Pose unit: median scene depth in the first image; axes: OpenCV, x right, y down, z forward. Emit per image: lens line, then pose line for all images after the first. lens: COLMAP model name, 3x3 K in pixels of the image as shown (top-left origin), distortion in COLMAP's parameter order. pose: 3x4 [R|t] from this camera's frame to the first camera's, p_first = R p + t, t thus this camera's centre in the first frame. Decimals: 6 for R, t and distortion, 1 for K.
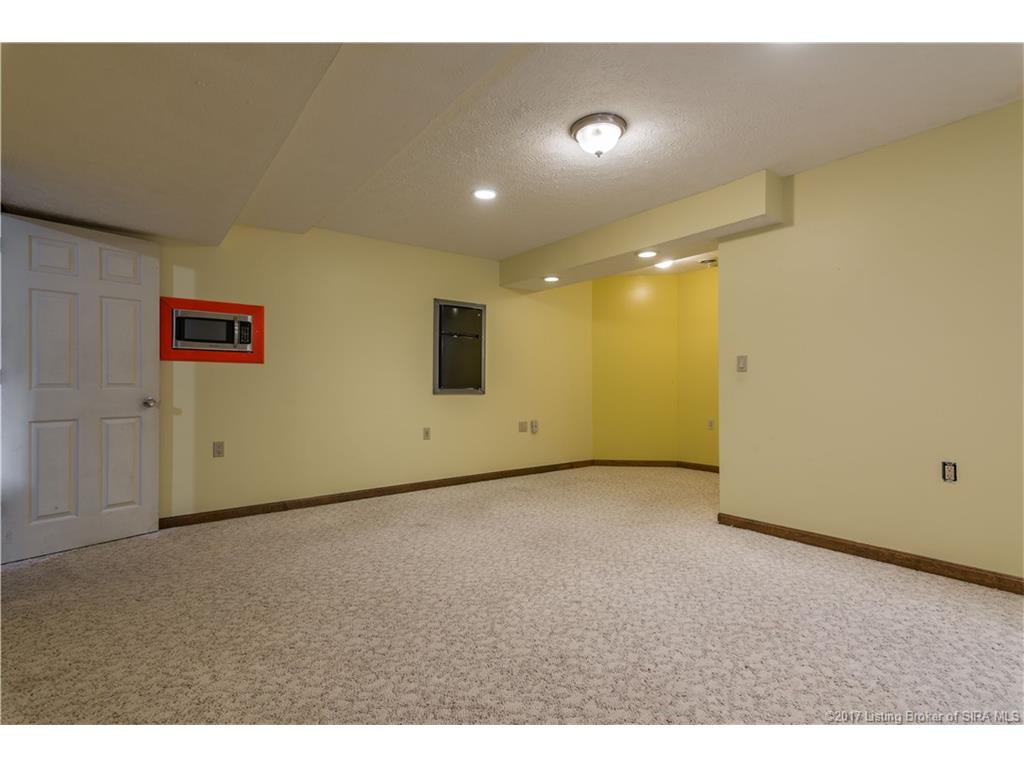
lens RADIAL K [[502.0, 0, 512.0], [0, 502.0, 384.0], [0, 0, 1]] dist [0.009427, -0.000491]
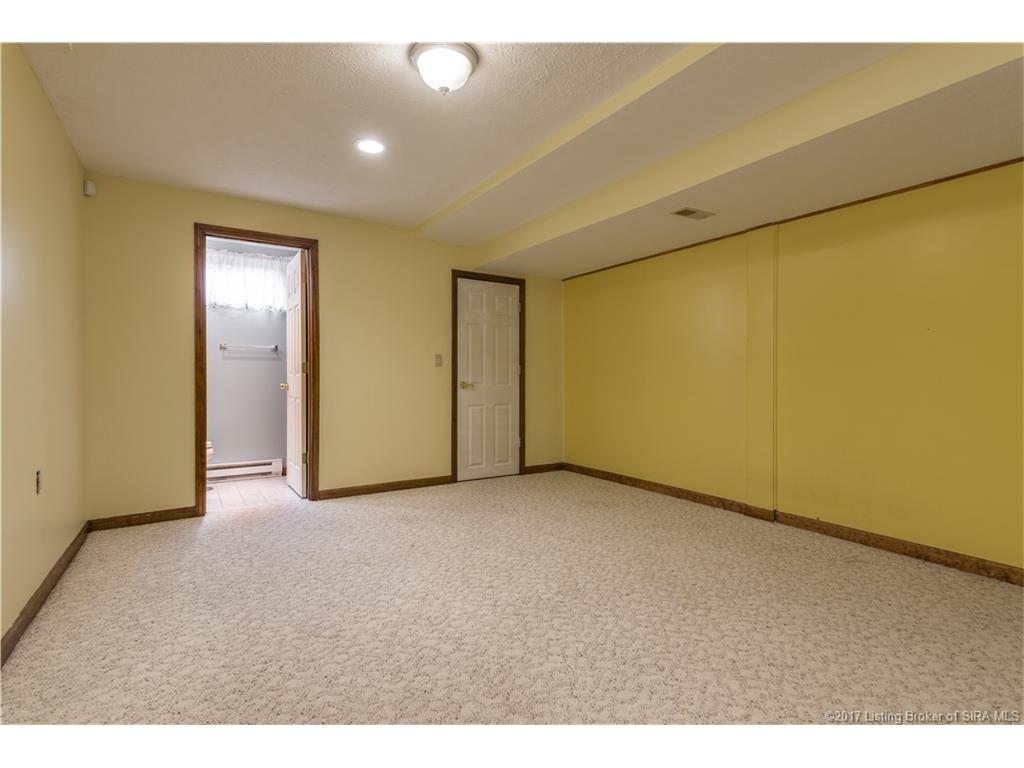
lens RADIAL K [[502.0, 0, 512.0], [0, 502.0, 384.0], [0, 0, 1]] dist [0.009427, -0.000491]
pose [[-0.997342, 0.005173, 0.072679, 0.010341], [0.005538, 0.999973, 0.004820, 0.011703], [-0.072652, 0.005210, -0.997344, 2.058630]]
